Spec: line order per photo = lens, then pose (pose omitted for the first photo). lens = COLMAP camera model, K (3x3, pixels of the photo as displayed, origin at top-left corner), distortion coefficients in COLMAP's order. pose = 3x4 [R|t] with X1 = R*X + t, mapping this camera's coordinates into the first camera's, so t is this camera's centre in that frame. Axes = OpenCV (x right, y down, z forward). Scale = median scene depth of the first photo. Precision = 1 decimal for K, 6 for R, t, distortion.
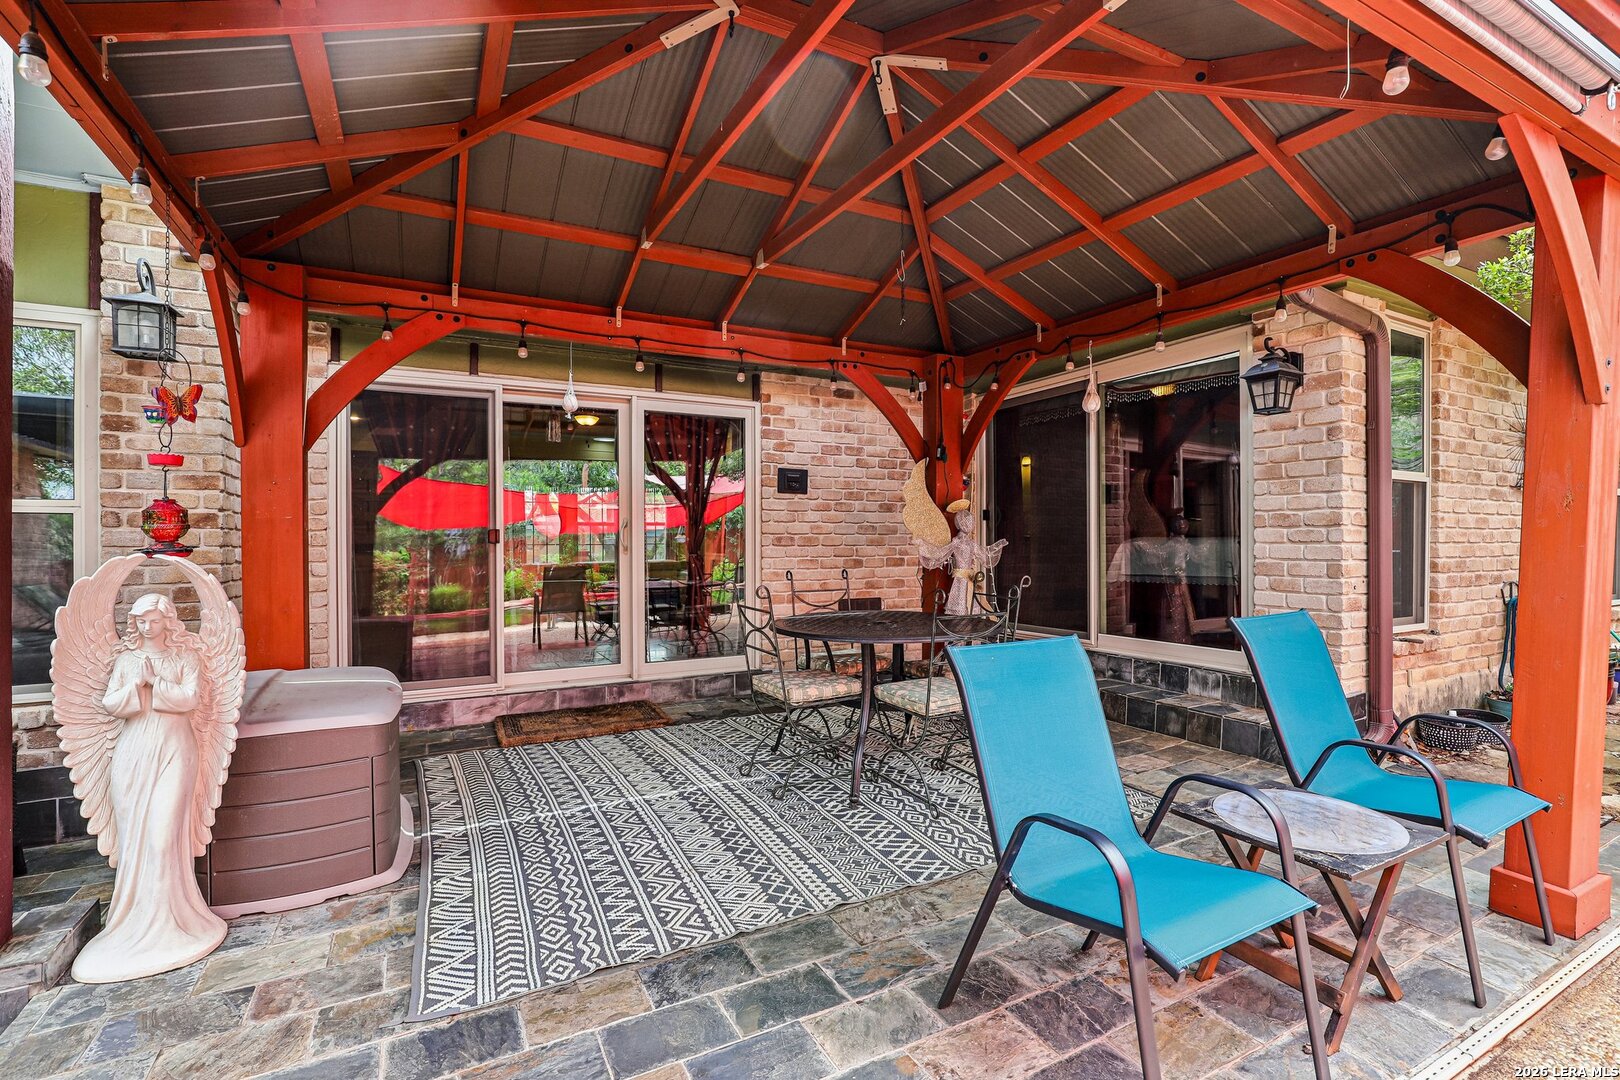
lens RADIAL K [[754.3, 0, 805.1], [0, 754.3, 536.6], [0, 0, 1]] dist [-0.020028, 0.005606]
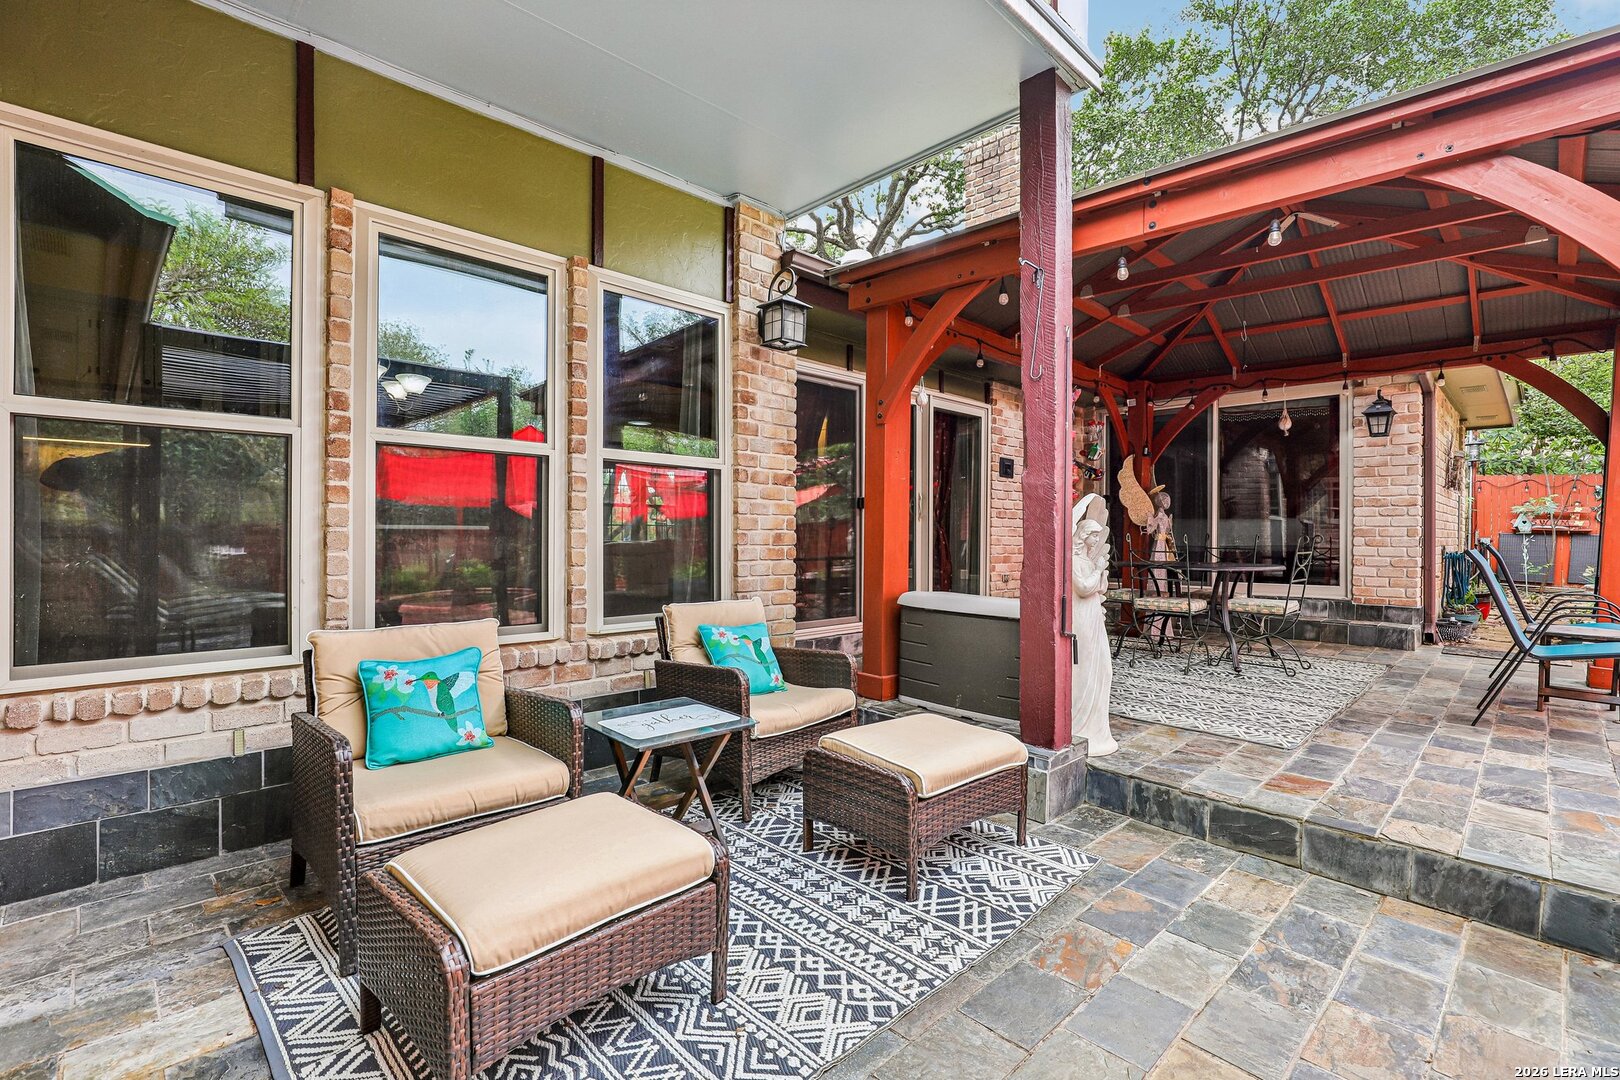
lens RADIAL K [[754.3, 0, 825.1], [0, 754.3, 532.9], [0, 0, 1]] dist [-0.020028, 0.005606]
pose [[0.954929, 0.010983, 0.296631, -0.924544], [-0.011334, 0.999936, -0.000537, 0.055340], [-0.296618, -0.002849, 0.954992, -0.180275]]
